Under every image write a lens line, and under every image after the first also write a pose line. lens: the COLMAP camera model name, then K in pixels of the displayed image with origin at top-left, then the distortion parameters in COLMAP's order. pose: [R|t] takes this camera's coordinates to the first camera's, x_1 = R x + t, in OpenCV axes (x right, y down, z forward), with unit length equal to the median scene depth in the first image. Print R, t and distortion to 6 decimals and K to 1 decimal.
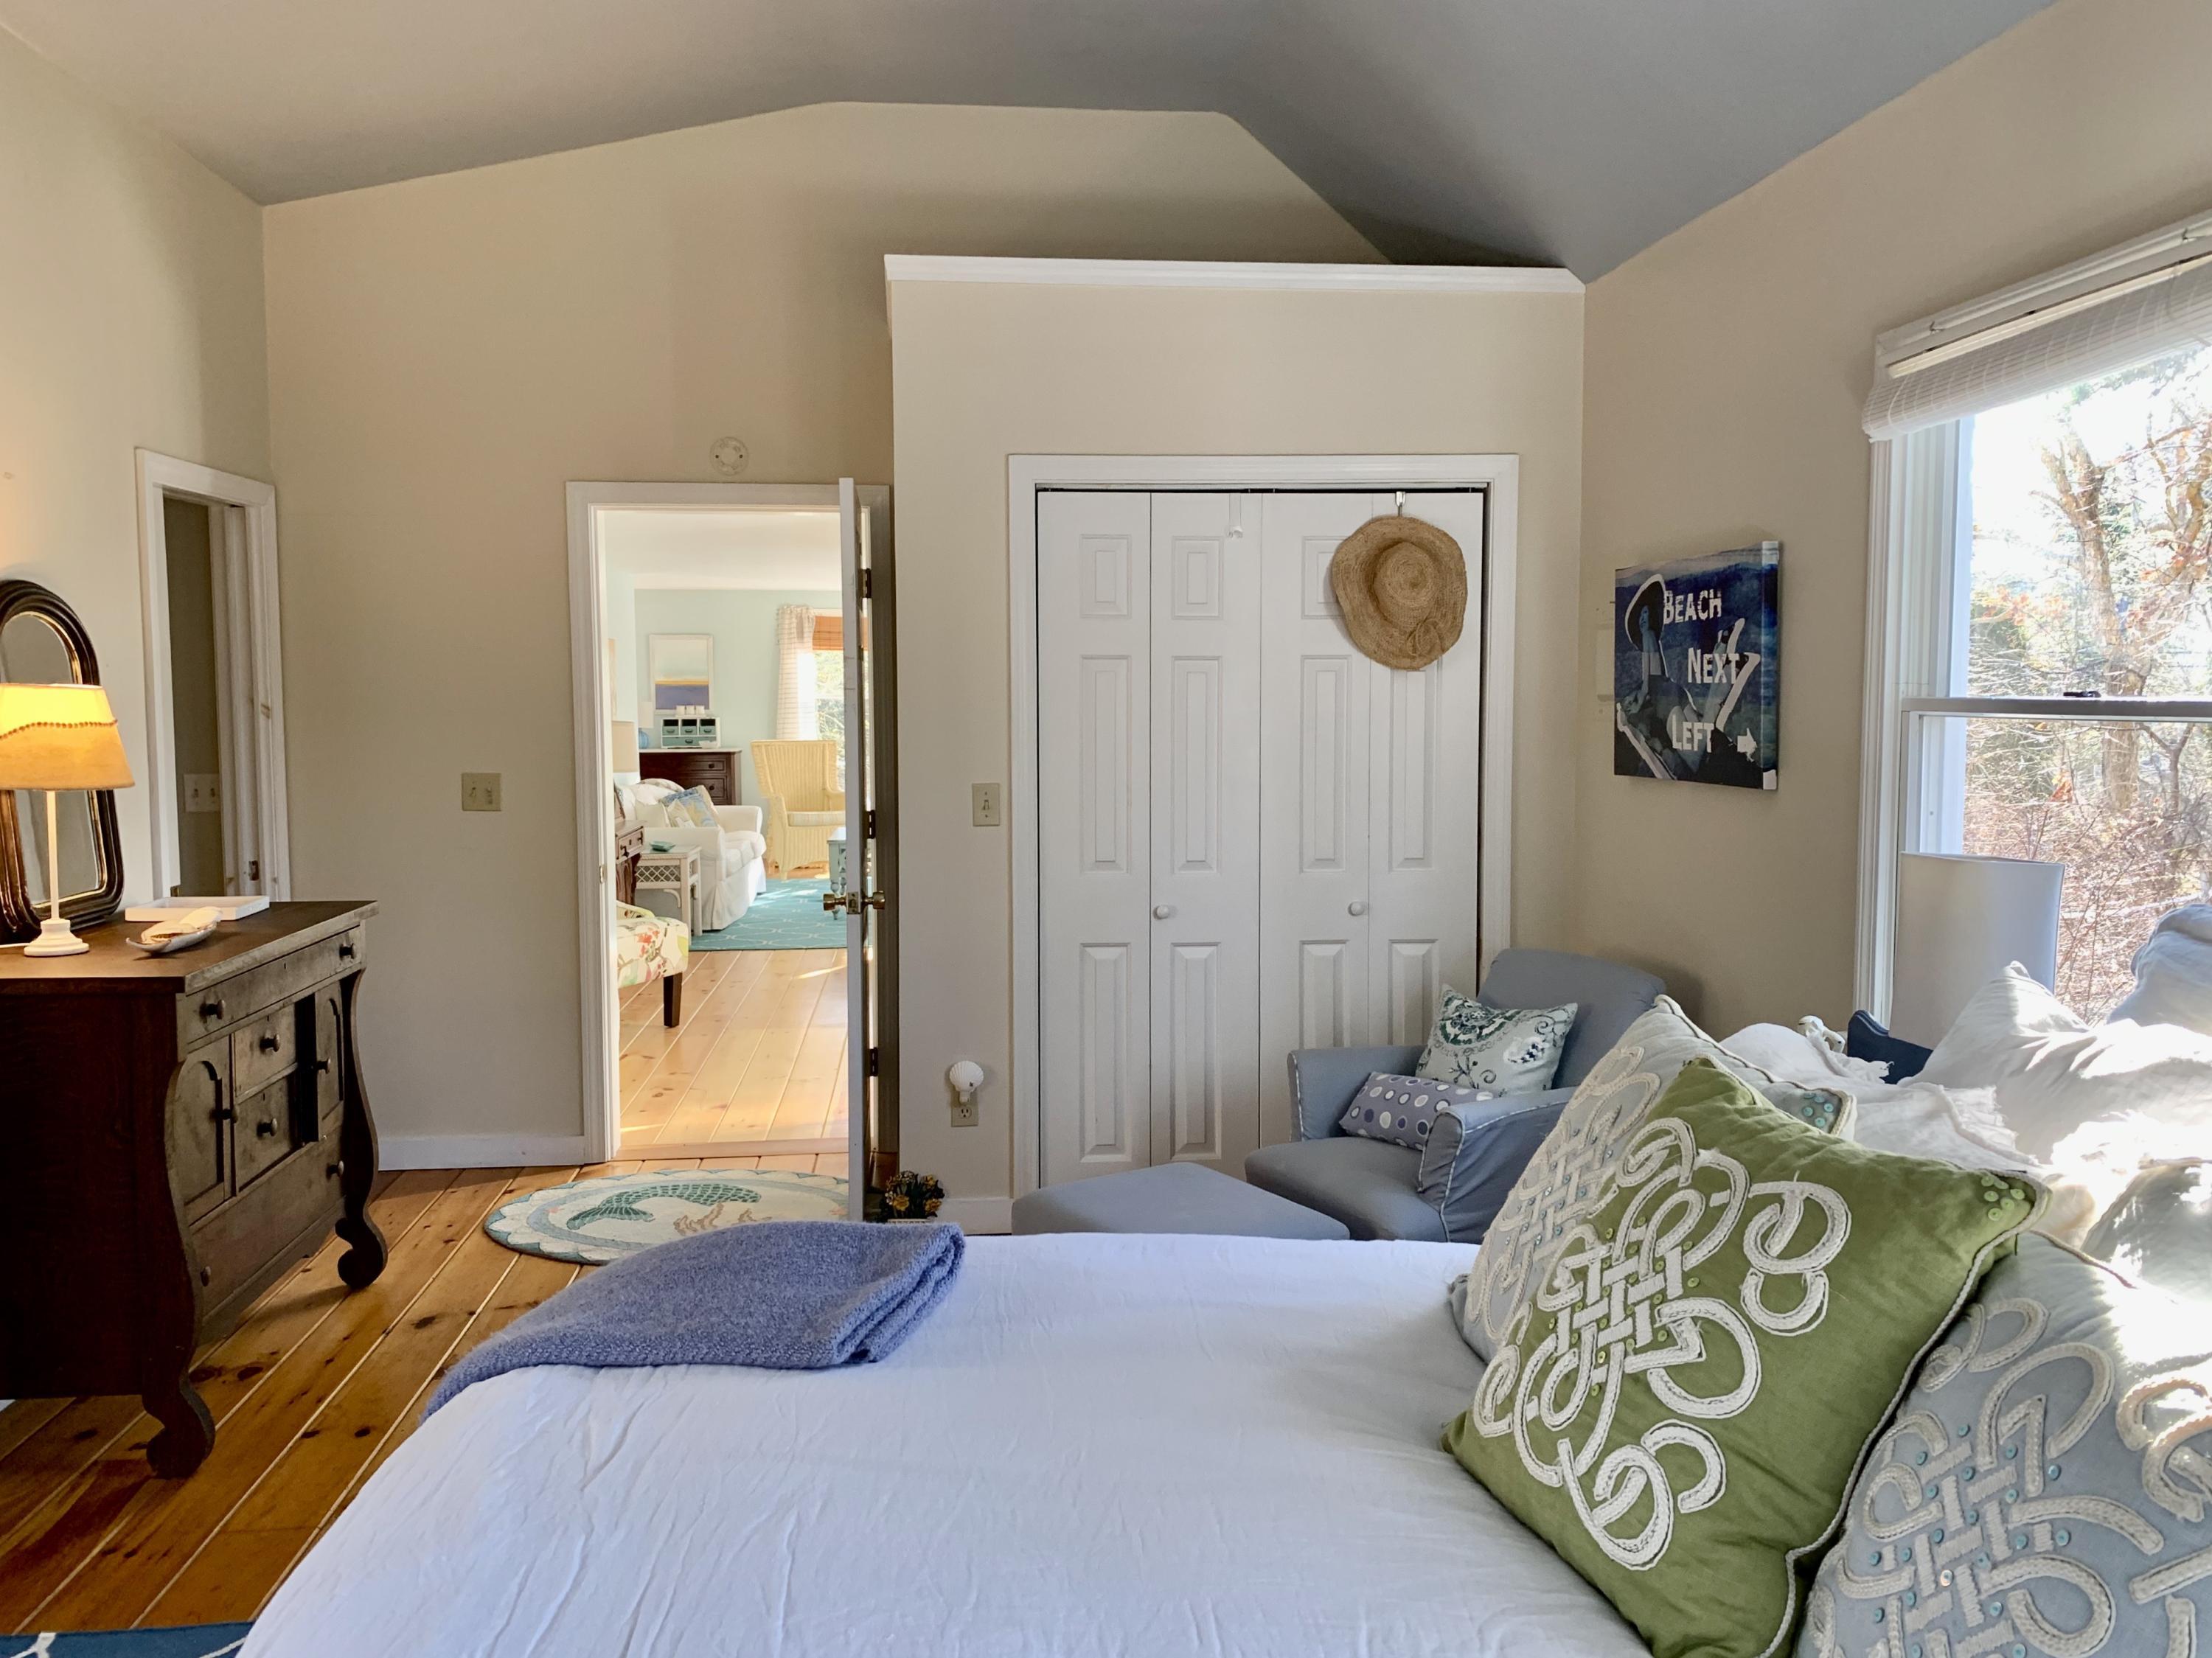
lens RADIAL K [[1711.9, 0, 1098.0], [0, 1711.9, 816.0], [0, 0, 1]] dist [0.196276, -0.310693]
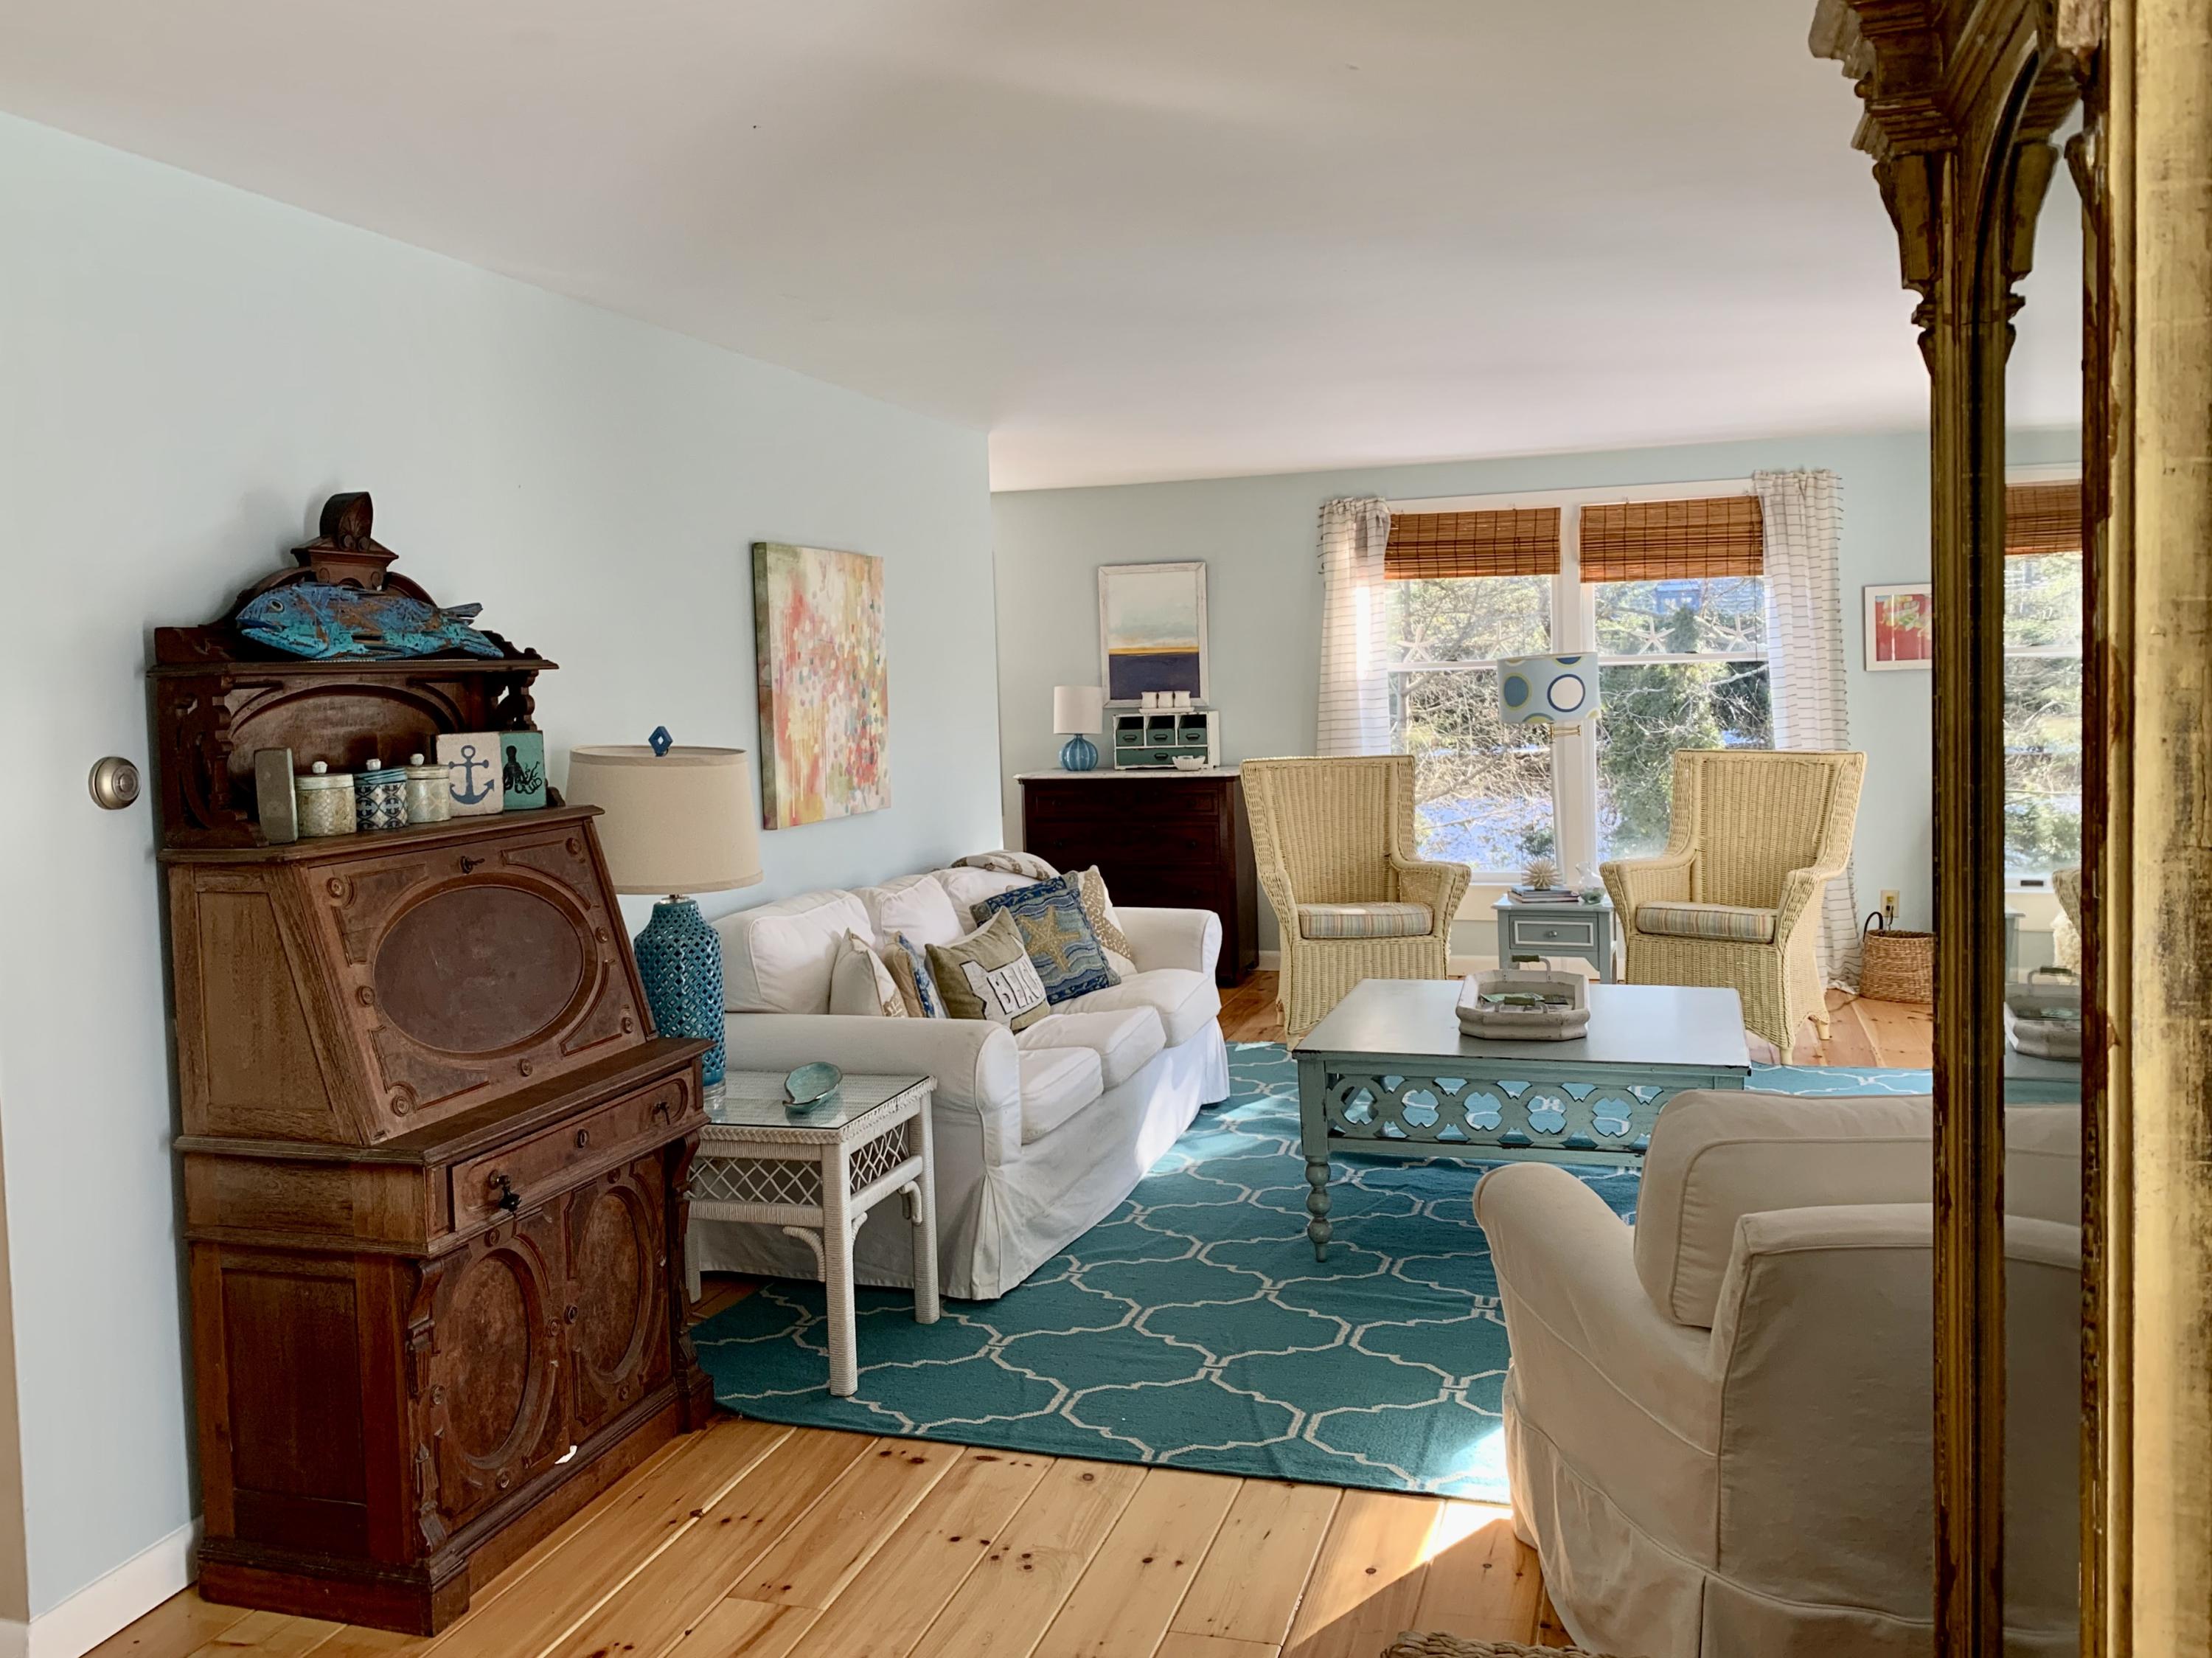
lens RADIAL K [[1856.8, 0, 1052.7], [0, 1856.8, 770.2], [0, 0, 1]] dist [0.106955, -0.254115]
pose [[0.912678, -0.005389, -0.408645, -0.030078], [0.000603, 0.999930, -0.011841, -0.035344], [0.408680, 0.010561, 0.912617, 0.494628]]
